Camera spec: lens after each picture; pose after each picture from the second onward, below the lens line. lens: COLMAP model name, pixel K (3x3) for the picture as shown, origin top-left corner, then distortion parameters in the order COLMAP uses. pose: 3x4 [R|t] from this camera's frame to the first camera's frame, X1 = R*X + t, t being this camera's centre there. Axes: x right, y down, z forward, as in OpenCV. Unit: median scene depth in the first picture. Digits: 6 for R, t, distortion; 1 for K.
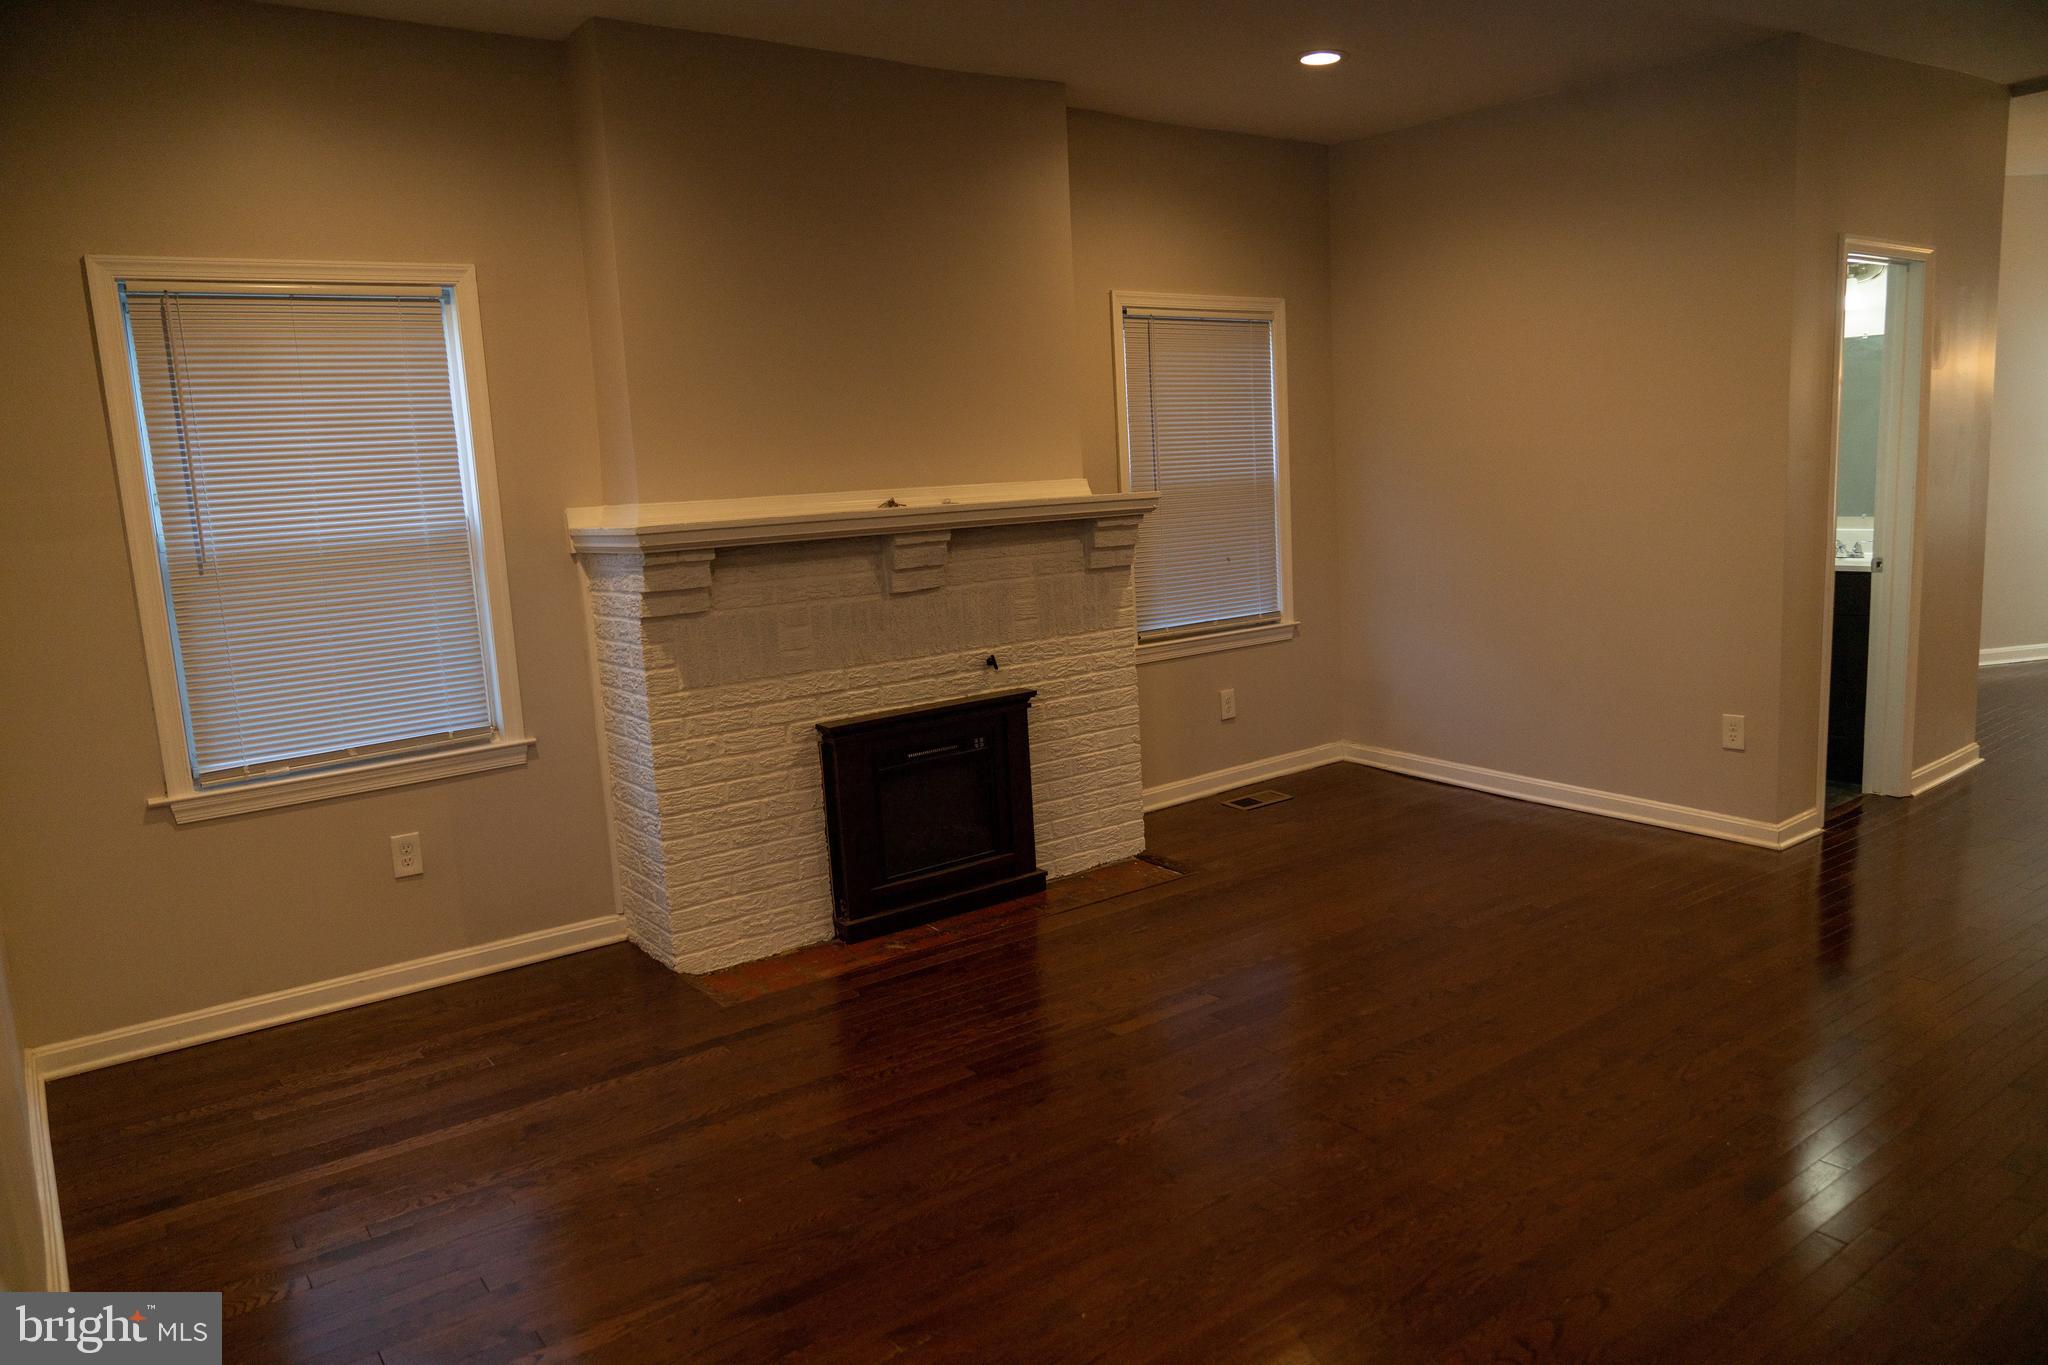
lens RADIAL K [[1393.8, 0, 1023.1], [0, 1393.8, 677.8], [0, 0, 1]] dist [-0.008077, 0.004821]
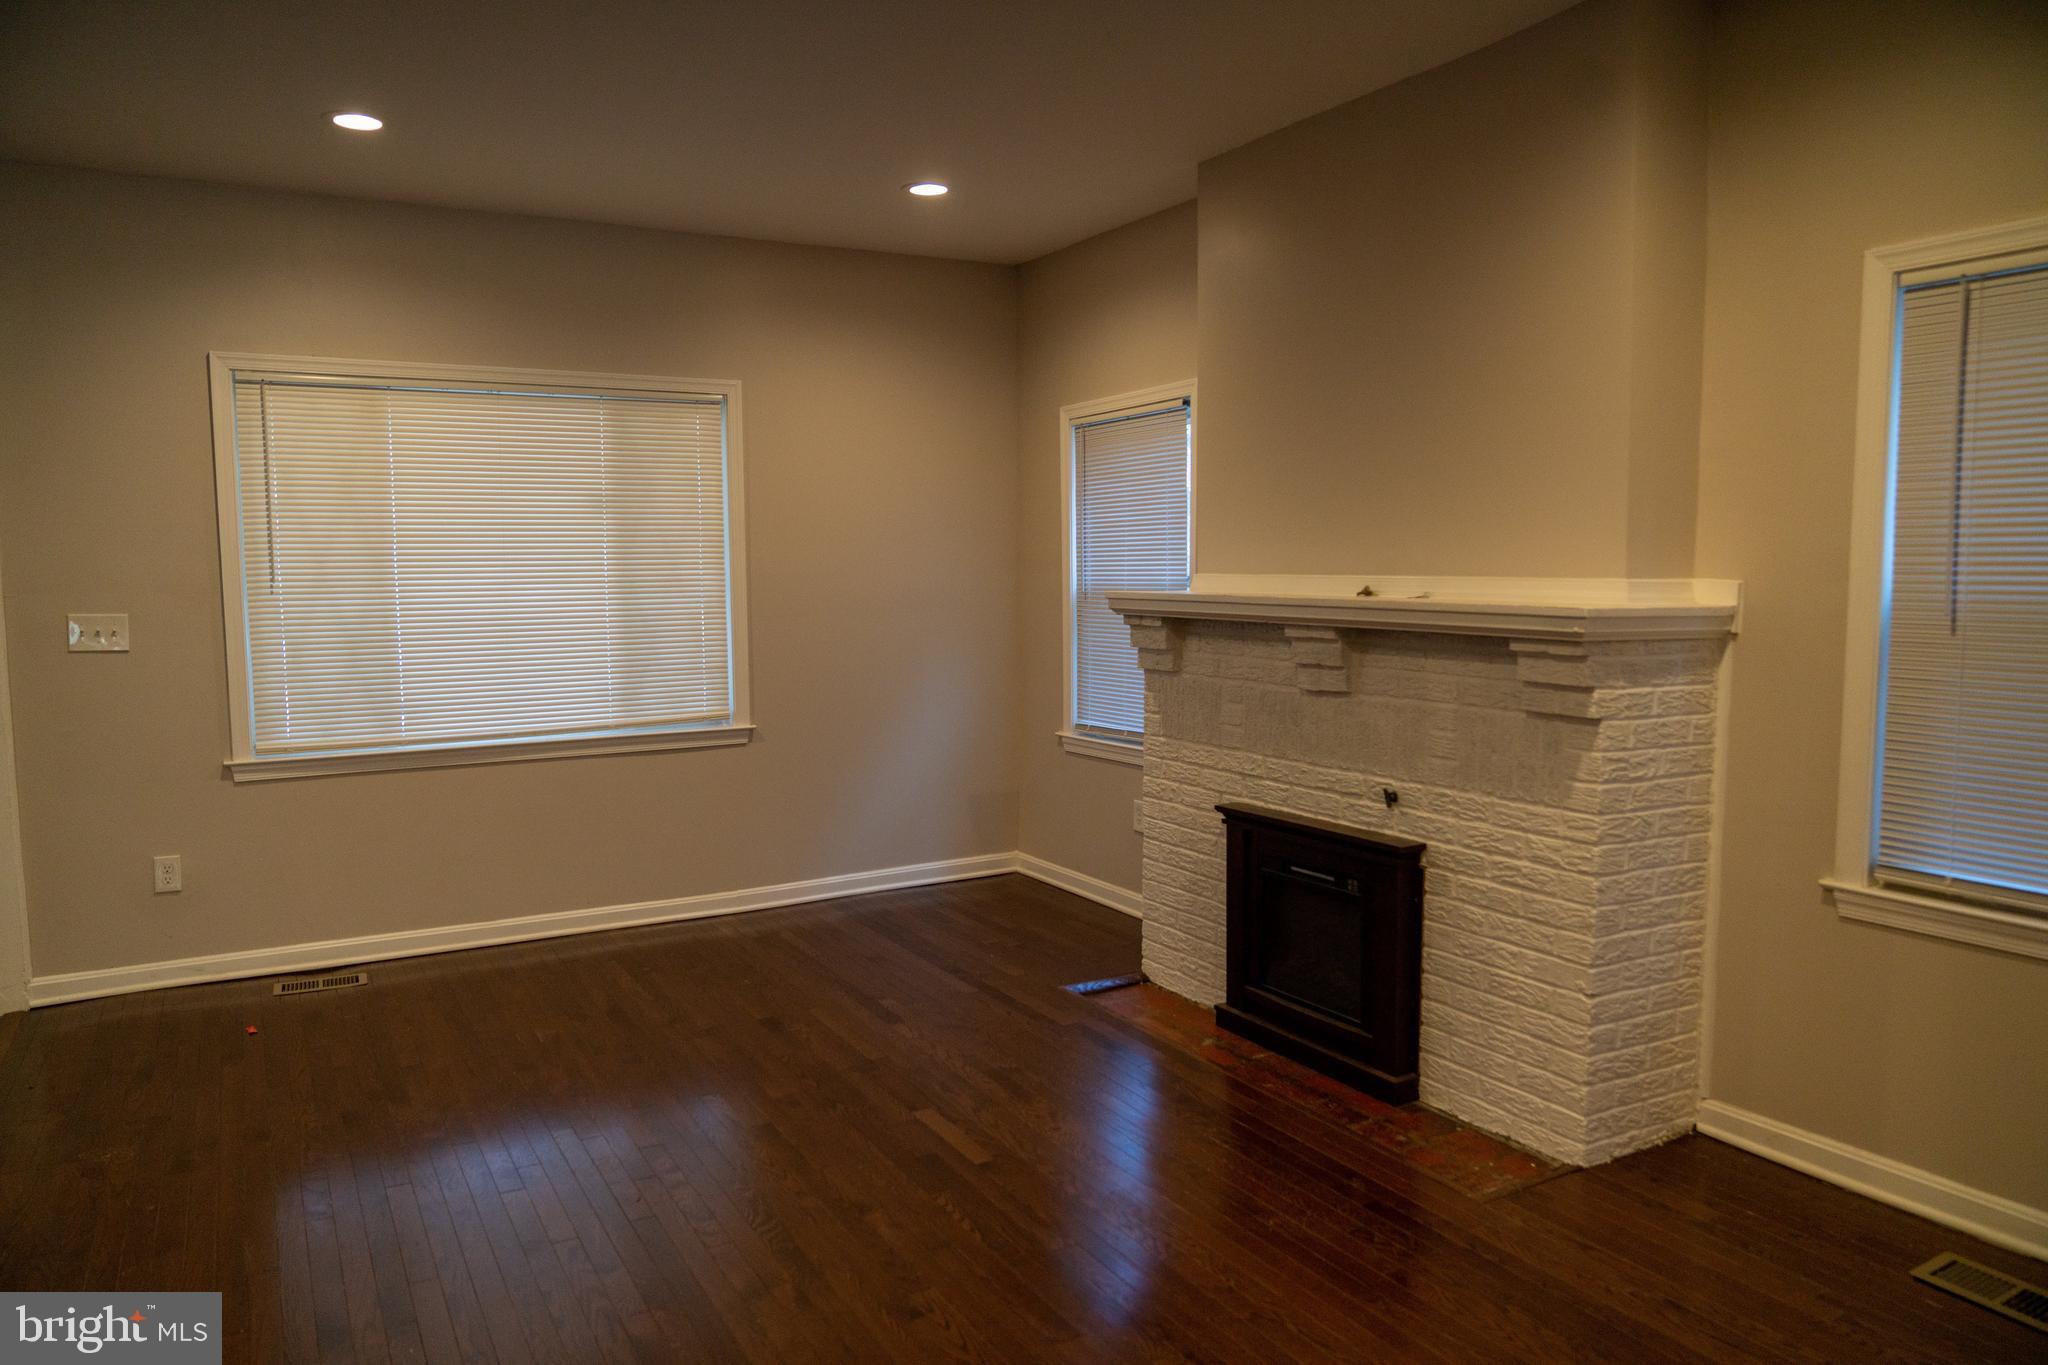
lens RADIAL K [[1393.8, 0, 1011.9], [0, 1393.8, 693.0], [0, 0, 1]] dist [-0.008077, 0.004821]
pose [[-0.119004, 0.145665, -0.982151, 0.793575], [-0.135069, 0.977609, 0.161358, -0.172530], [0.983664, 0.151860, -0.096665, 0.866555]]
